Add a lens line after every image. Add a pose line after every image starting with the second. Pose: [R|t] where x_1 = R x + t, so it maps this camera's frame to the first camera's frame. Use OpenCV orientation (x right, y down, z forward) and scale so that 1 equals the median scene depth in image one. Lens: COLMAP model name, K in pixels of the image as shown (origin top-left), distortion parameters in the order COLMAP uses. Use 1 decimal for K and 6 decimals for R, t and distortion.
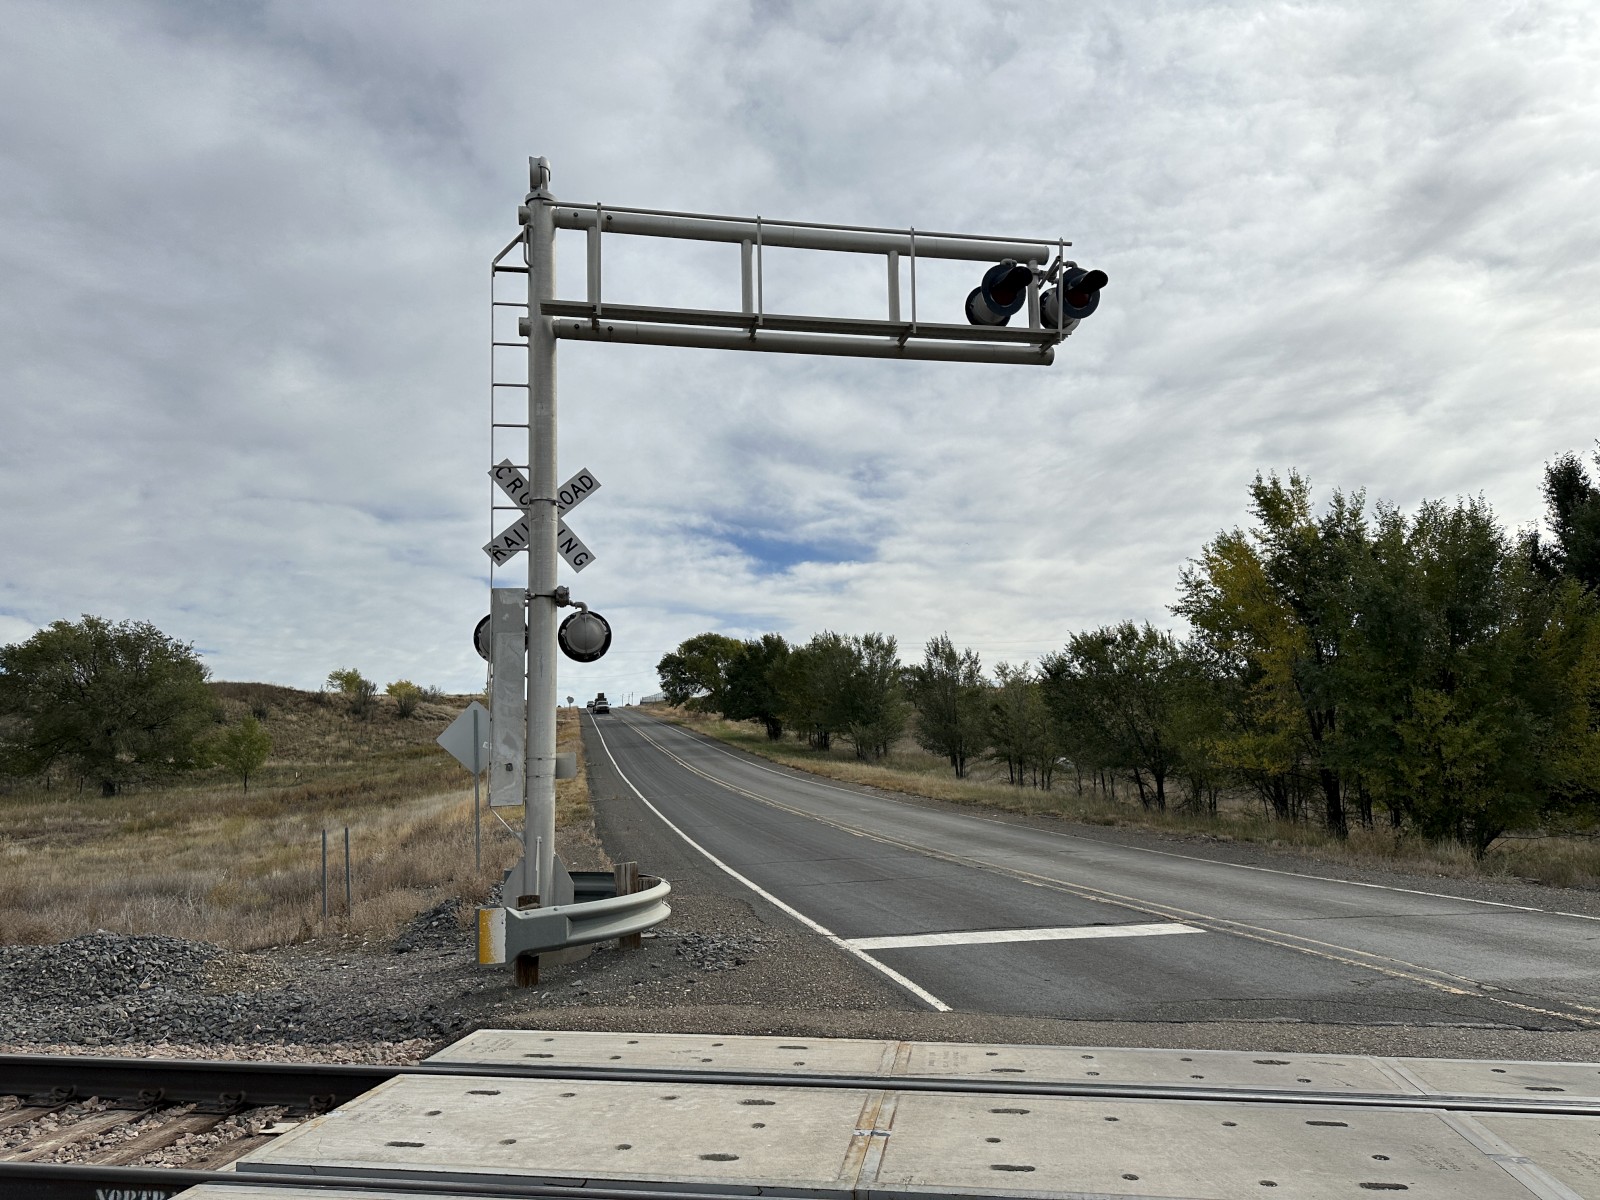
lens RADIAL K [[1112.7, 0, 807.0], [0, 1112.7, 590.5], [0, 0, 1]] dist [0.071790, -0.073348]
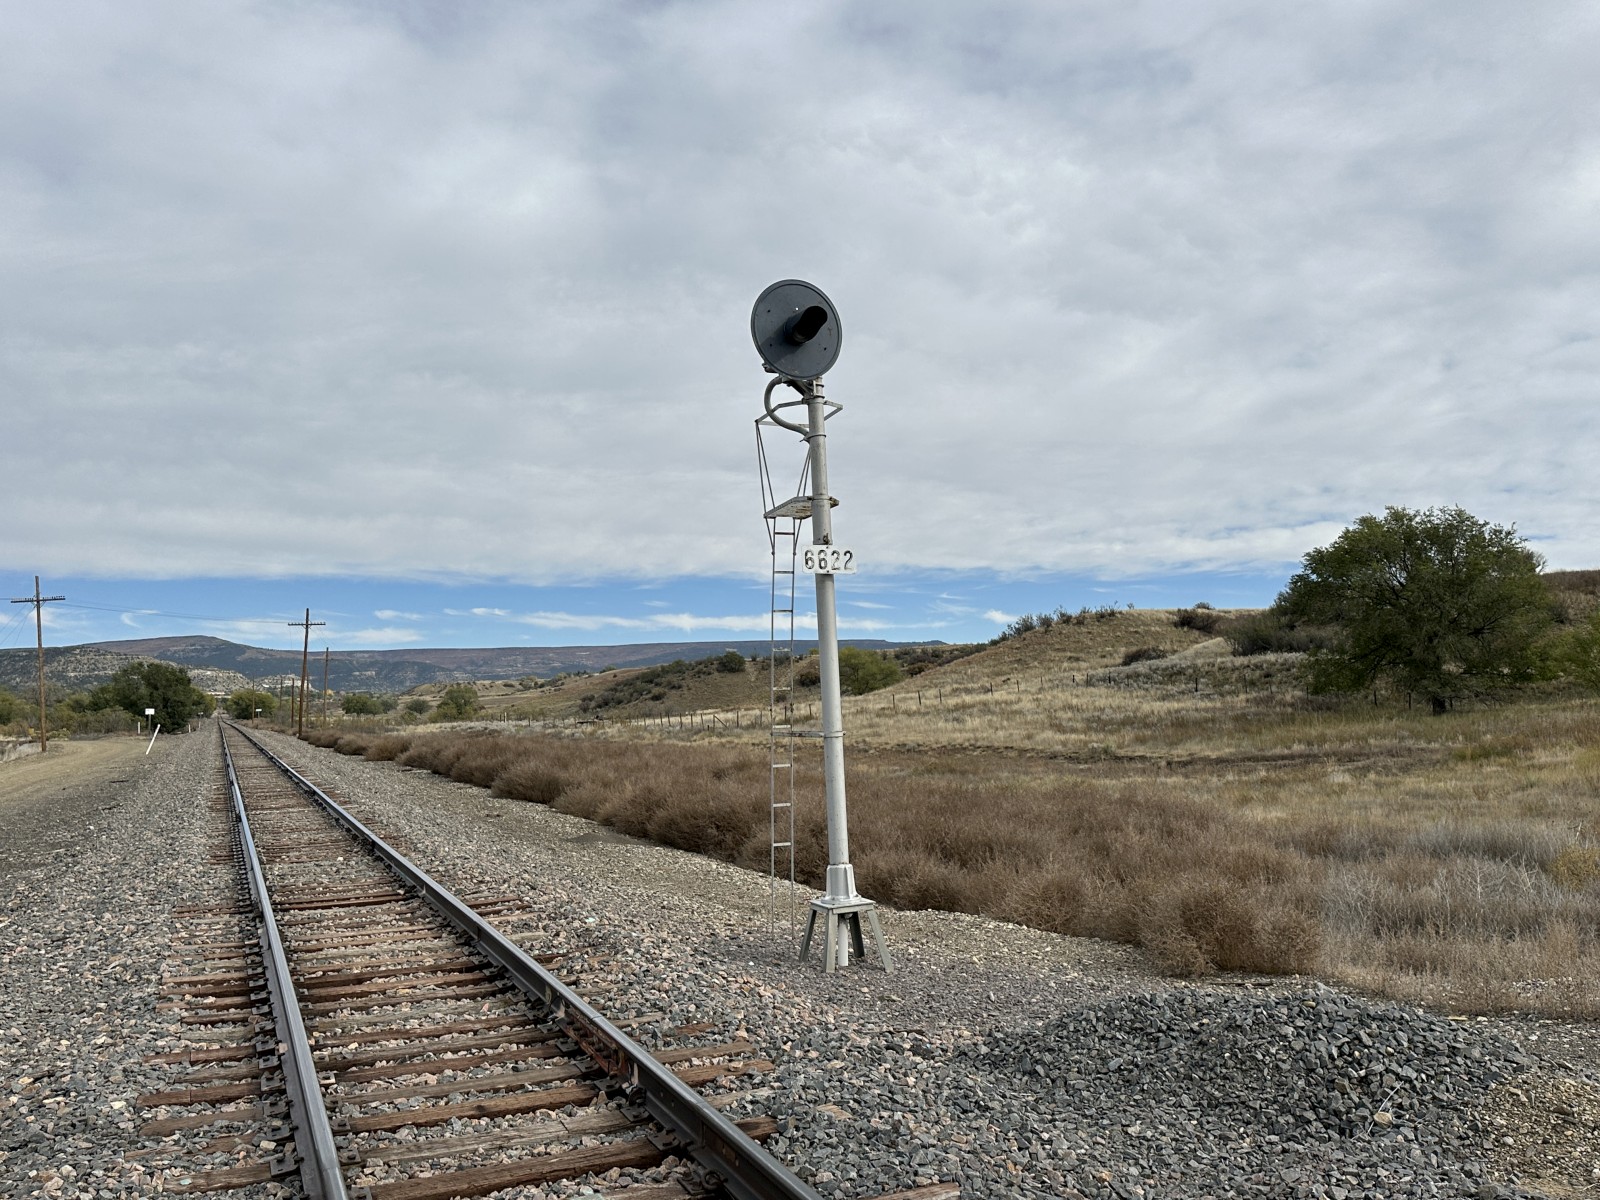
lens RADIAL K [[1286.4, 0, 825.7], [0, 1286.4, 604.2], [0, 0, 1]] dist [-0.005018, -0.002845]
pose [[0.534360, -0.057406, -0.843306, -0.042958], [0.143412, 0.989384, 0.023523, 0.010990], [0.833002, -0.133510, 0.536919, 0.107506]]
